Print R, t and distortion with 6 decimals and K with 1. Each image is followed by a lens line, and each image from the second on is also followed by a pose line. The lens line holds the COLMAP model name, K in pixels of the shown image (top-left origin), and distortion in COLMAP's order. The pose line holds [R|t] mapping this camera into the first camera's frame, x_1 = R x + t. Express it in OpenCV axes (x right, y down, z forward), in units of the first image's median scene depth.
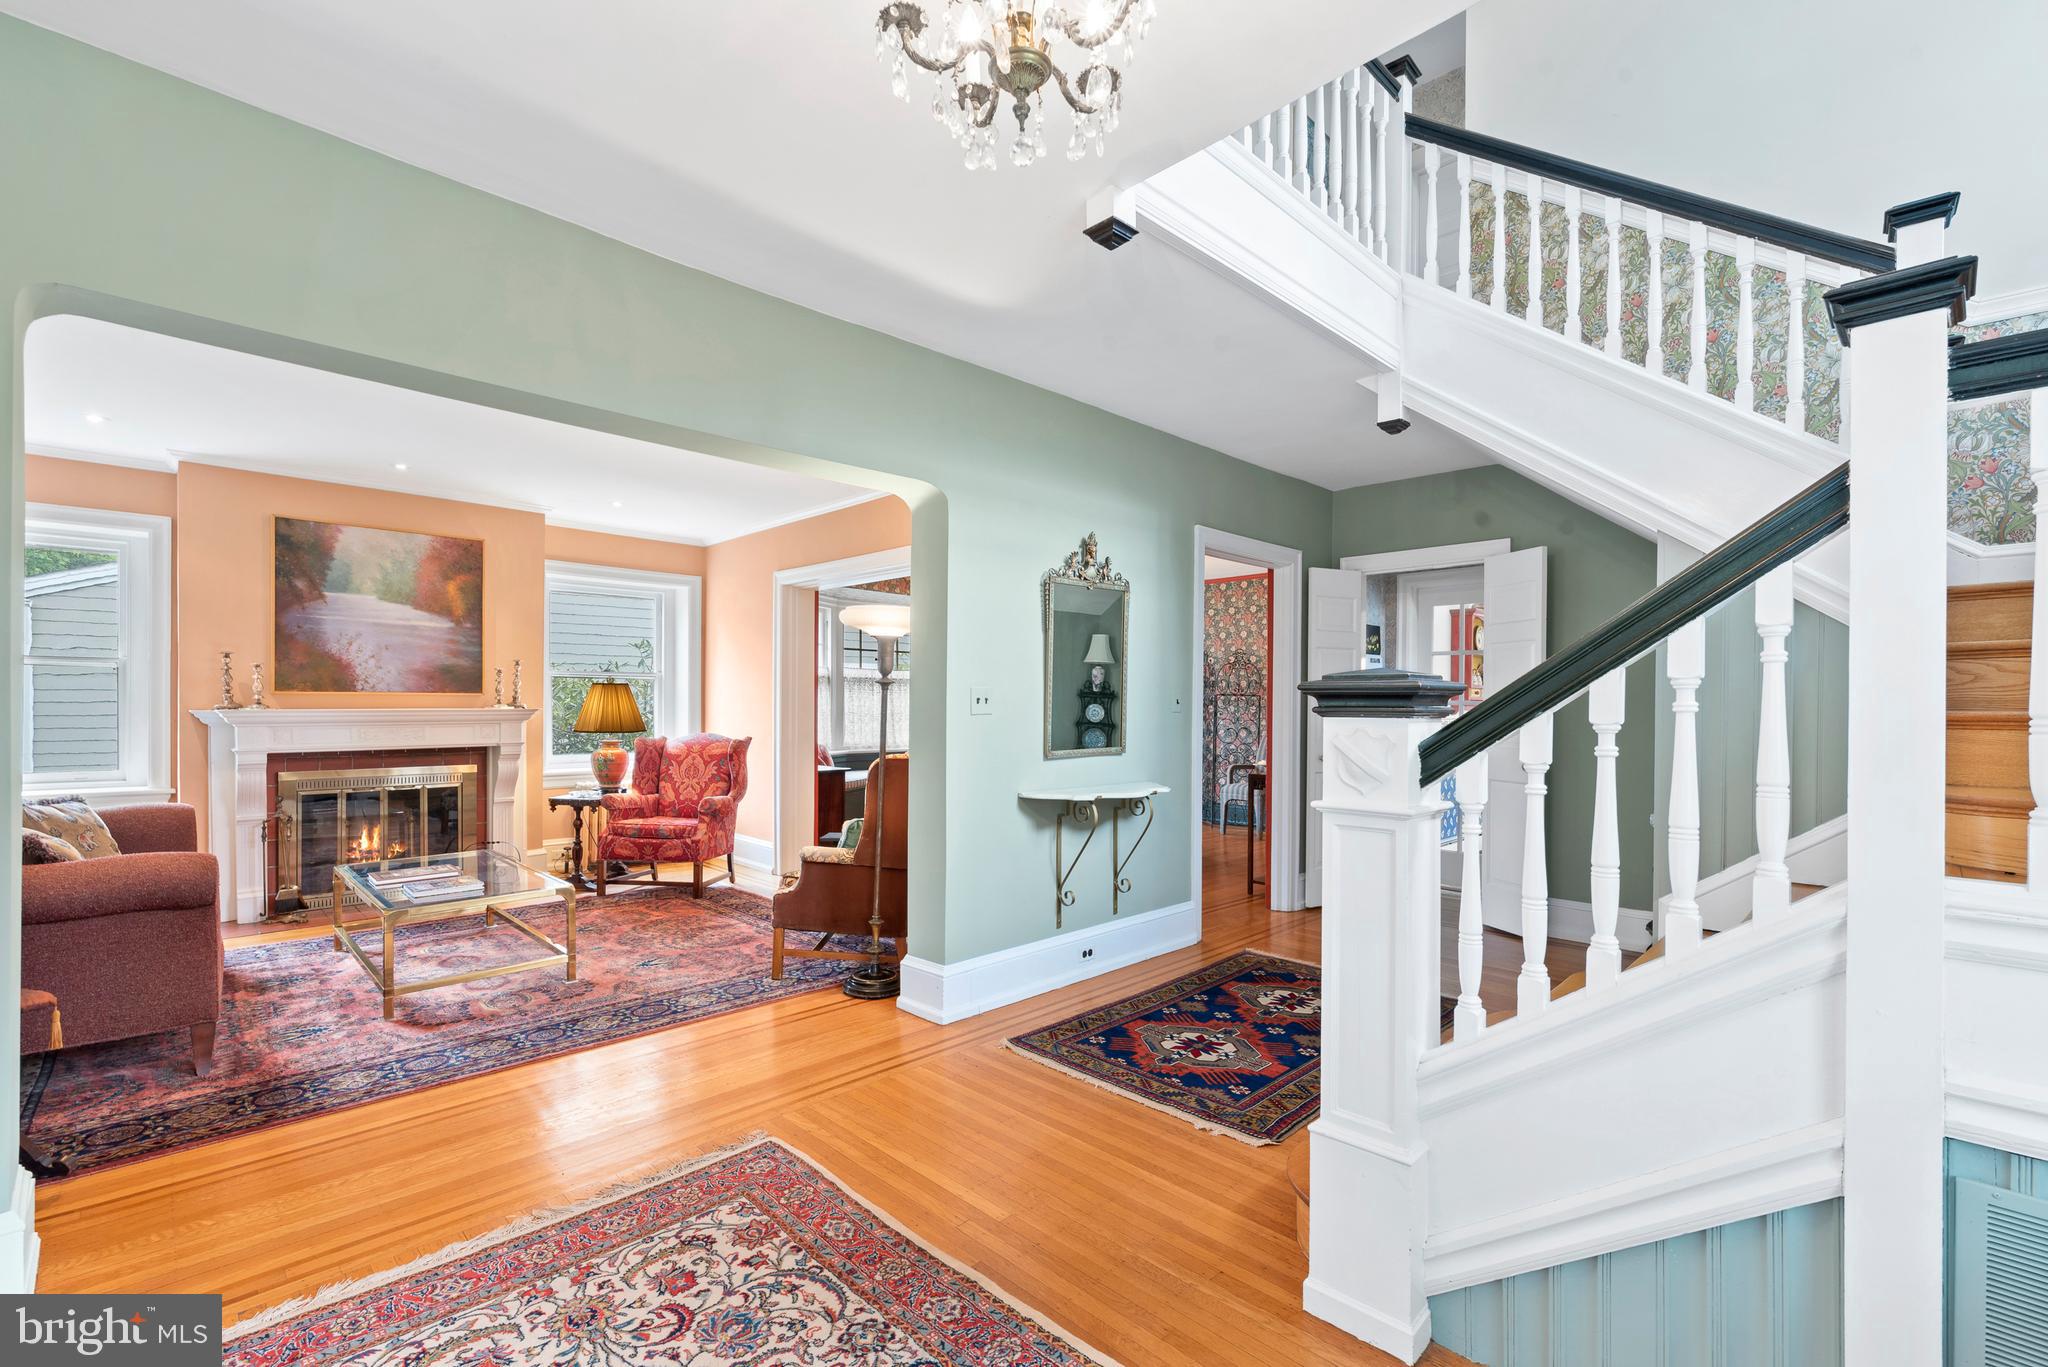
lens RADIAL K [[901.4, 0, 1021.2], [0, 901.4, 693.5], [0, 0, 1]] dist [0.001793, 0.000235]
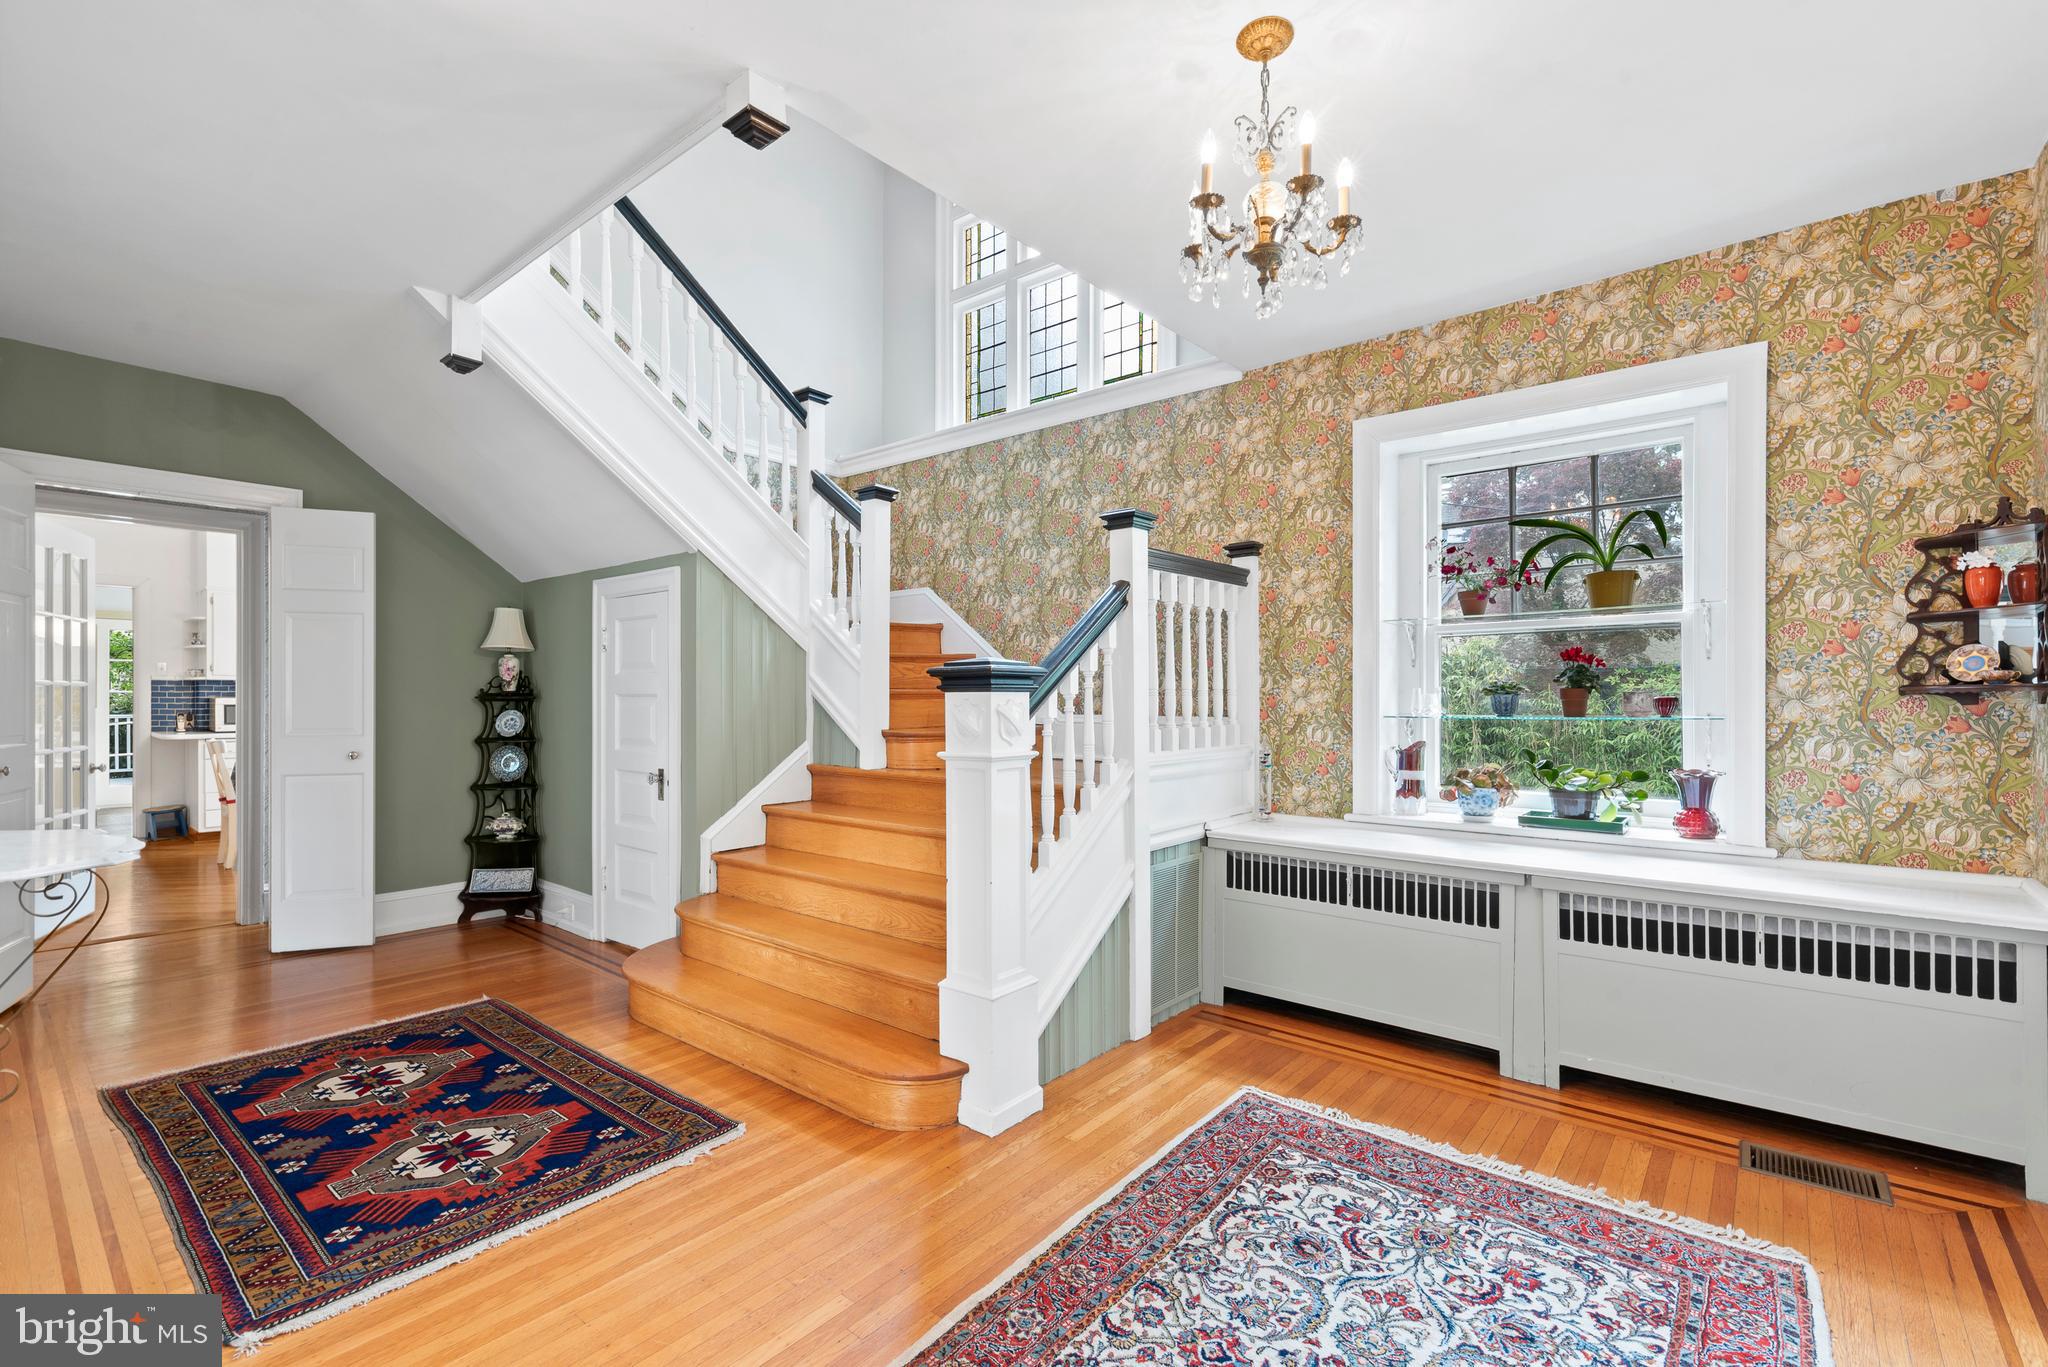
lens RADIAL K [[901.4, 0, 1021.2], [0, 901.4, 693.5], [0, 0, 1]] dist [0.001793, 0.000235]
pose [[-0.097443, -0.004579, 0.995231, -0.579467], [-0.011597, 0.999927, 0.003465, 0.012824], [-0.995174, -0.011204, -0.097489, 0.626046]]
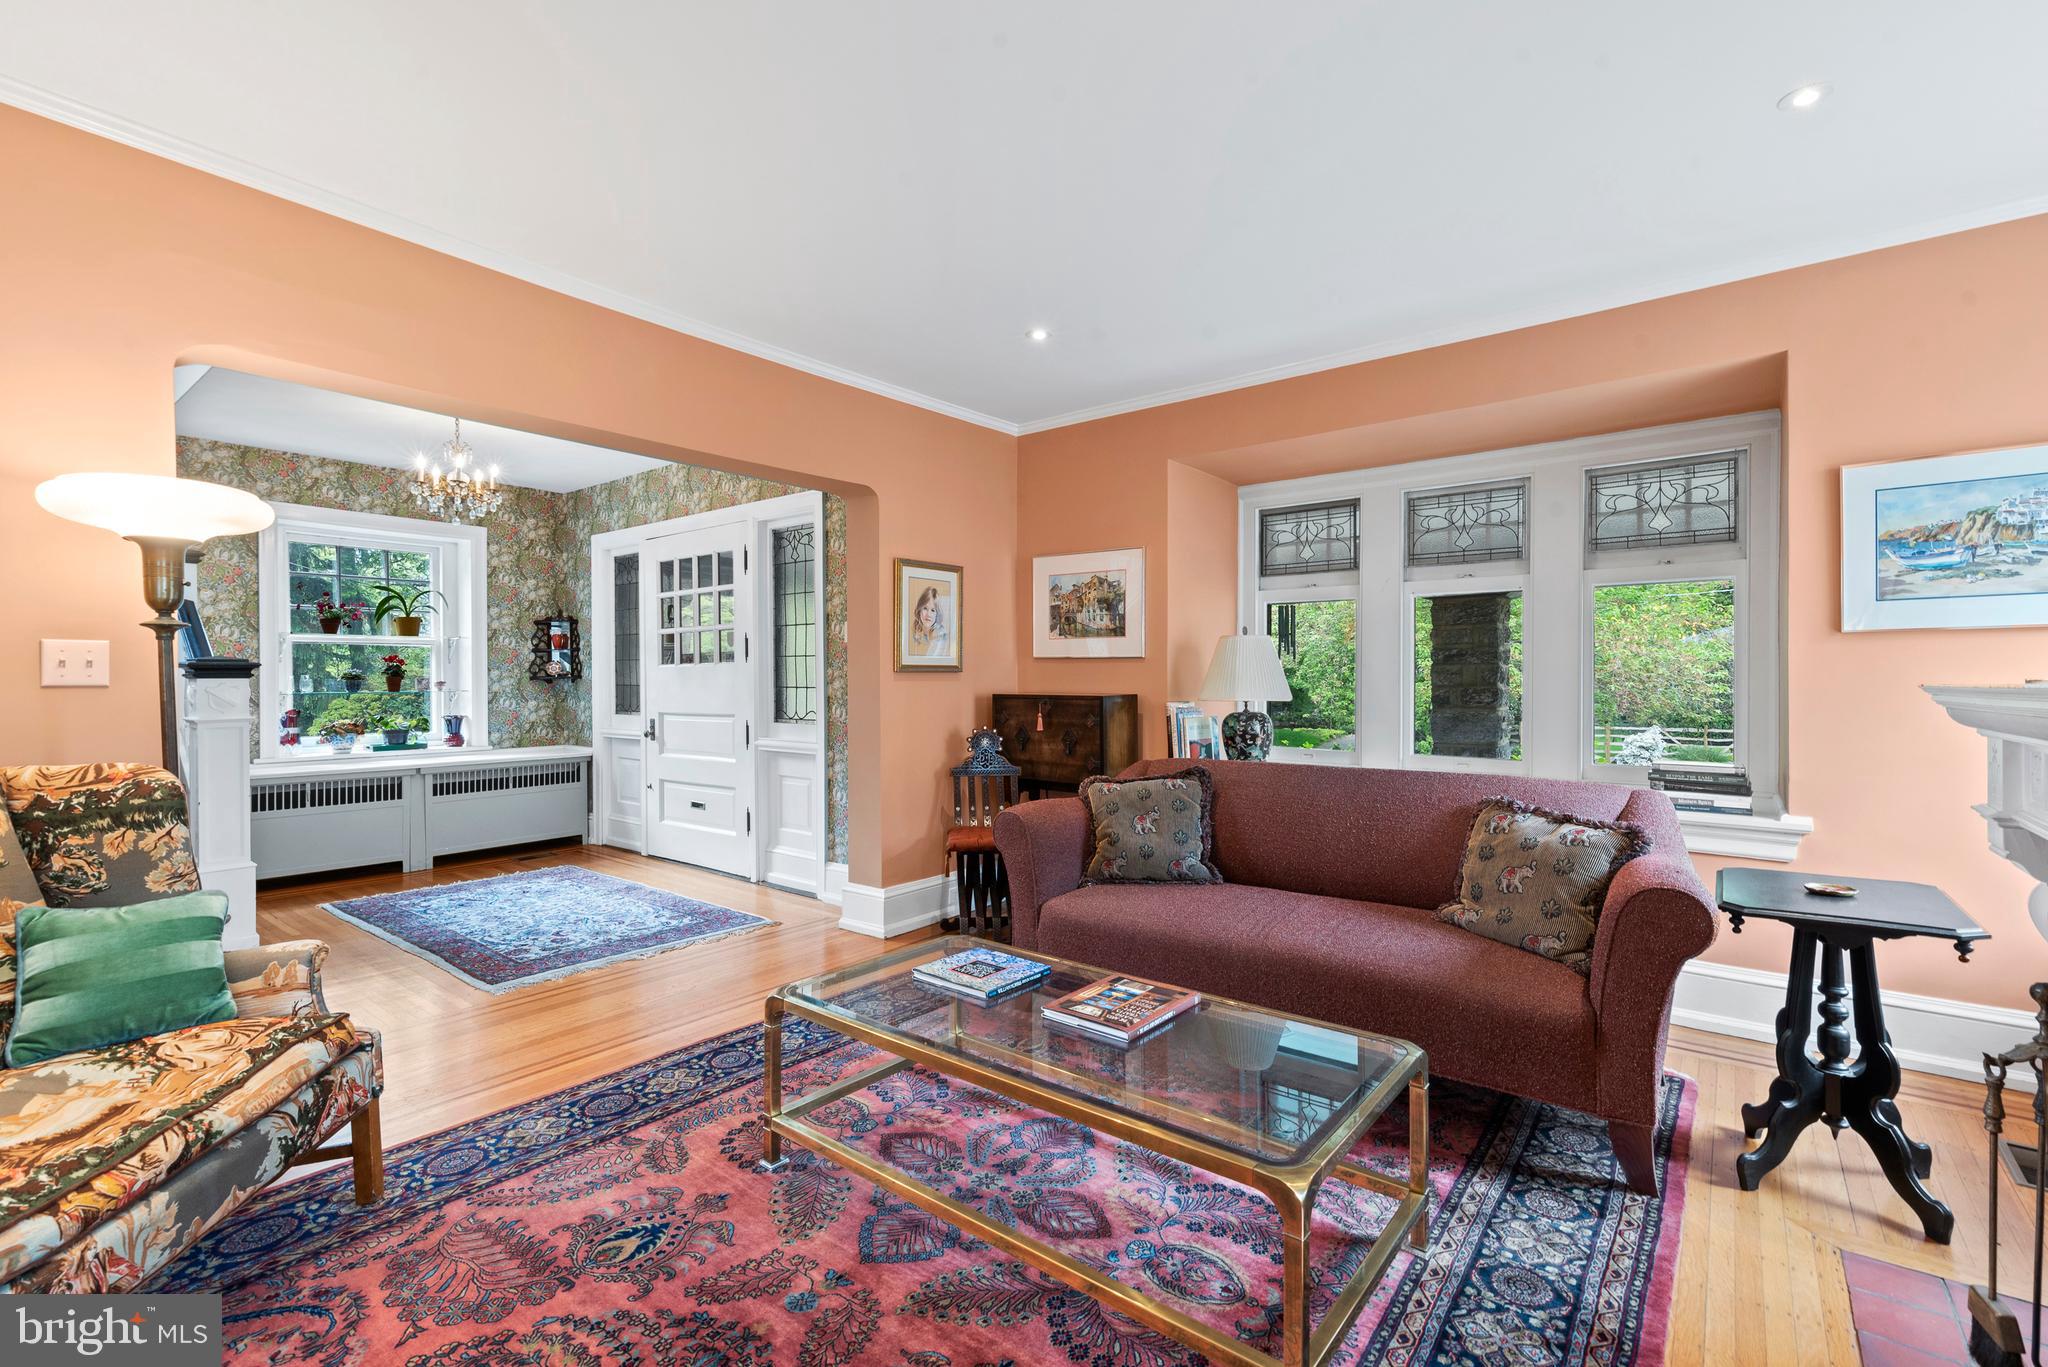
lens RADIAL K [[901.4, 0, 1021.2], [0, 901.4, 693.5], [0, 0, 1]] dist [0.001793, 0.000235]
pose [[-0.992711, -0.000166, -0.120517, -0.722943], [-0.000492, 0.999996, 0.002678, 0.032110], [0.120516, 0.002718, -0.992708, 1.946083]]
